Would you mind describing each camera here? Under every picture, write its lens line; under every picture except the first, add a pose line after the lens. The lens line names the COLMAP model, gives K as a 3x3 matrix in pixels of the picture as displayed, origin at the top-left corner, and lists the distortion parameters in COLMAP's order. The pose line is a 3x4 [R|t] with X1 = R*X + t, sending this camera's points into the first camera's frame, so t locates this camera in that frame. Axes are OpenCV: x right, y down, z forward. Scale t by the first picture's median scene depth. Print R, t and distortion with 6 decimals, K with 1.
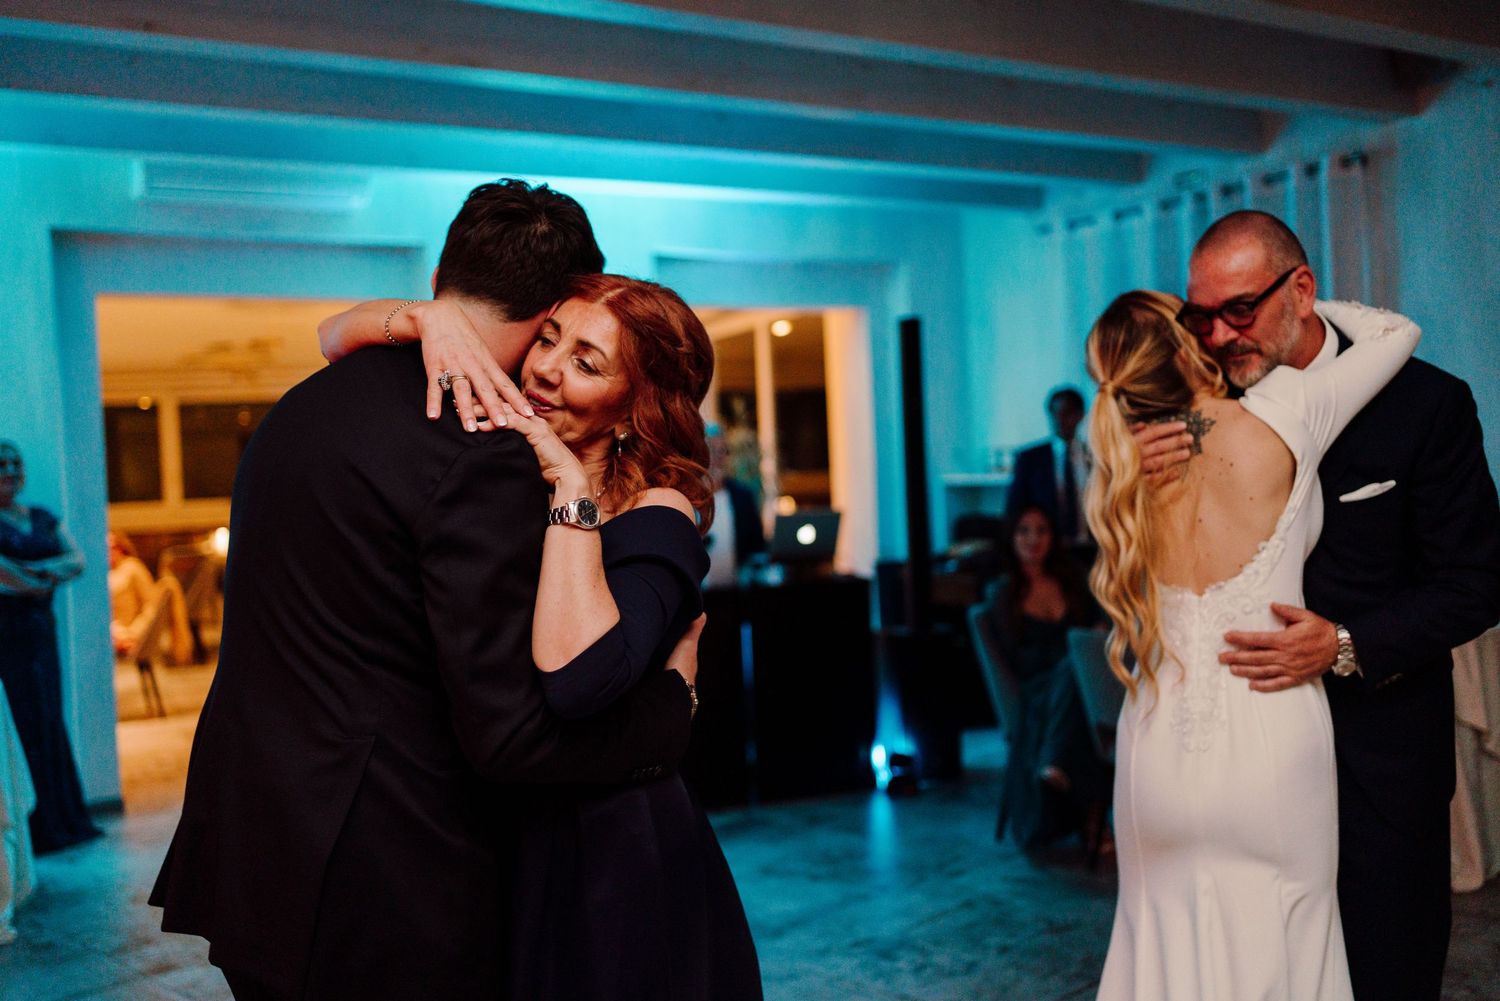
lens RADIAL K [[1539.6, 0, 750.0], [0, 1539.6, 500.5], [0, 0, 1]] dist [-0.000749, 0.032192]
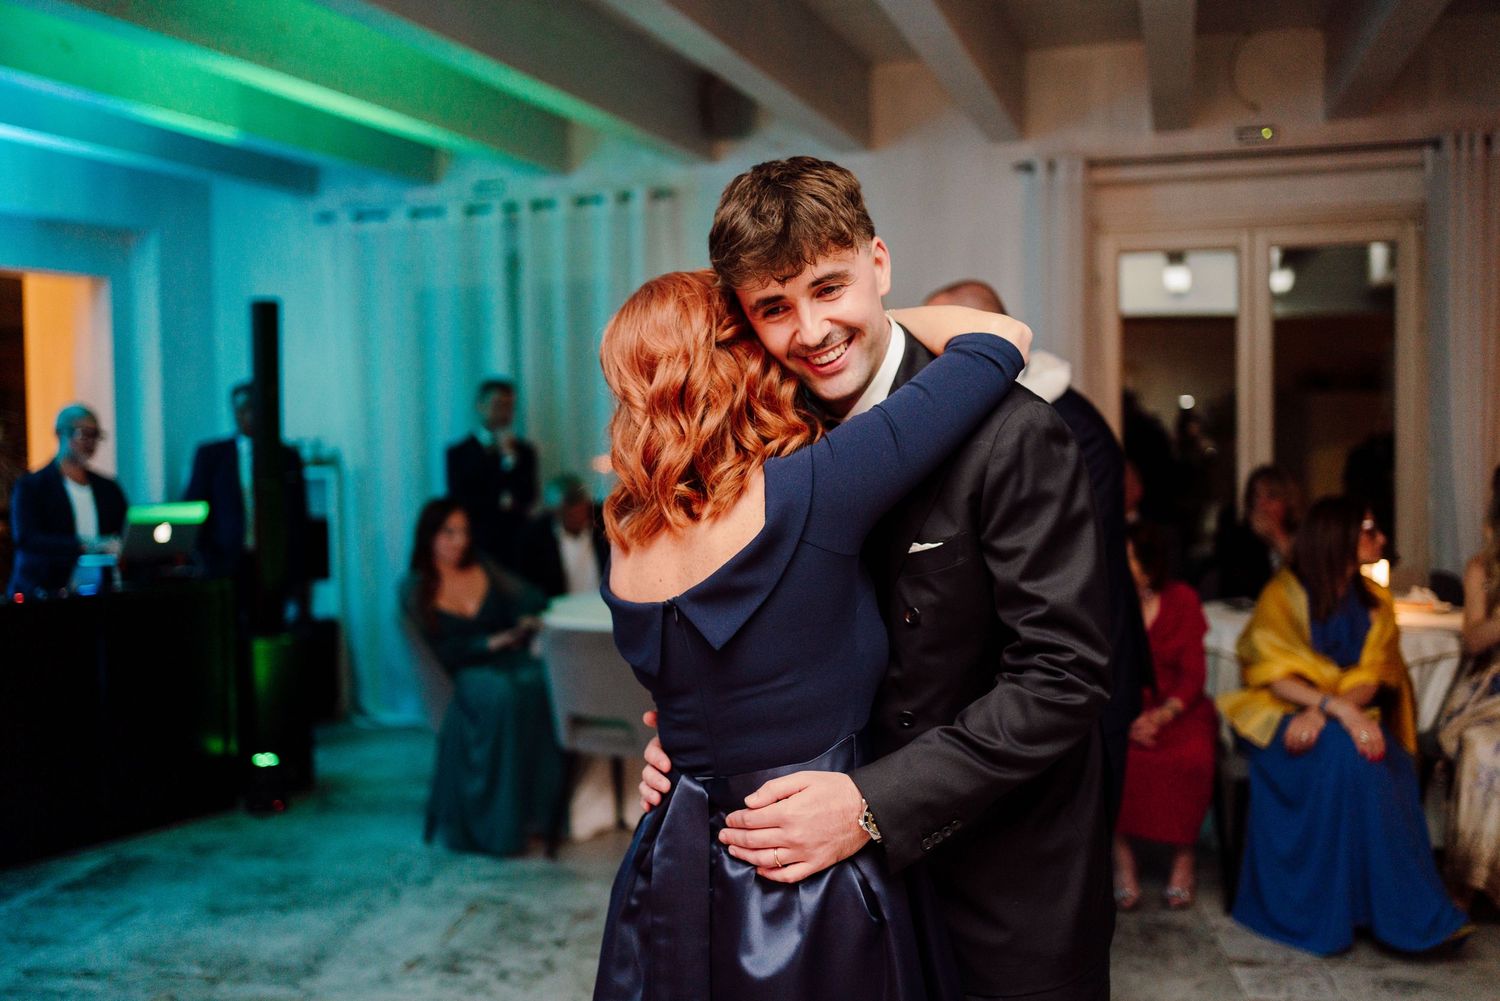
lens RADIAL K [[1539.6, 0, 750.0], [0, 1539.6, 500.5], [0, 0, 1]] dist [-0.000749, 0.032192]
pose [[0.779473, 0.011090, 0.626337, -0.244786], [-0.010862, 0.999932, -0.004188, 0.003540], [-0.626341, -0.003539, 0.779541, 0.091845]]
